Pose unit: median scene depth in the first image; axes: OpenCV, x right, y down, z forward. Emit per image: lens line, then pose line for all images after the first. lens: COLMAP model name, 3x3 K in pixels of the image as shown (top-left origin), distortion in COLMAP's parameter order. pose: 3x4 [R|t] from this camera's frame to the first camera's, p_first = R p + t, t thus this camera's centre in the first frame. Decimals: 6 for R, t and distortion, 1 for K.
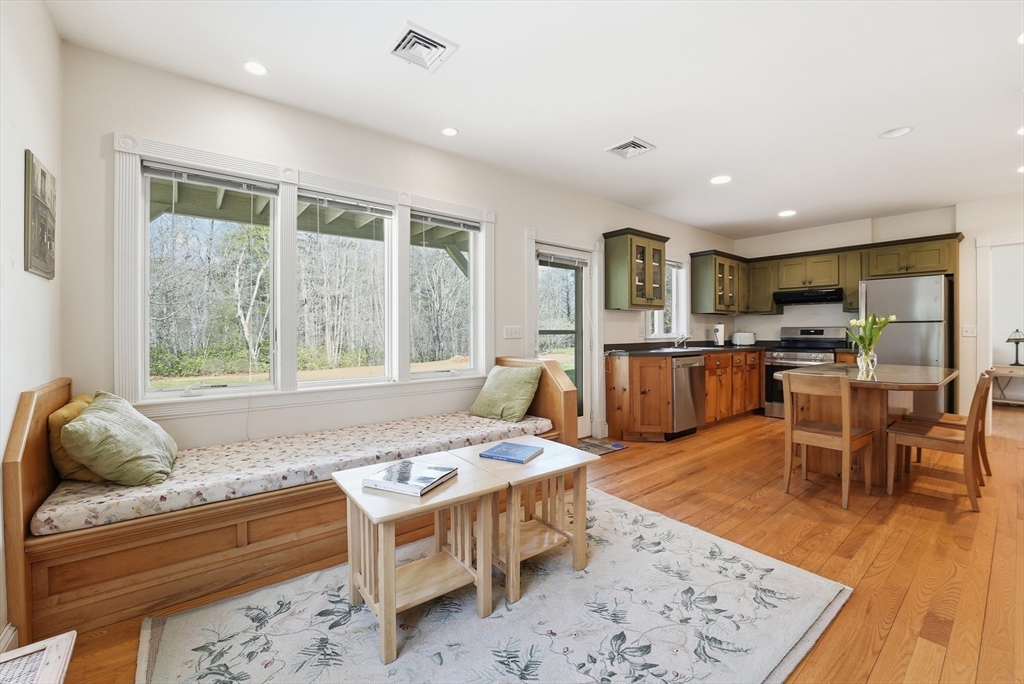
lens RADIAL K [[423.3, 0, 514.7], [0, 423.3, 334.1], [0, 0, 1]] dist [-0.023738, -0.000006]
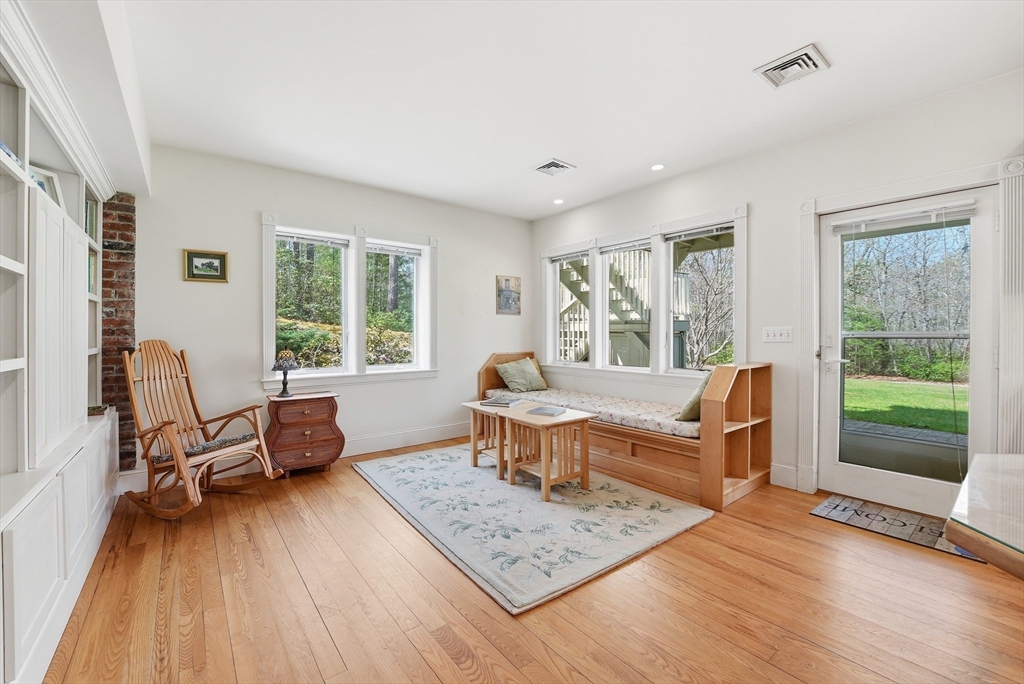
lens RADIAL K [[423.3, 0, 515.4], [0, 423.3, 340.7], [0, 0, 1]] dist [-0.023738, -0.000006]
pose [[-0.013854, 0.017691, -0.999748, 1.441446], [-0.004121, 0.999834, 0.017749, -0.009235], [0.999896, 0.004365, -0.013779, 0.835401]]
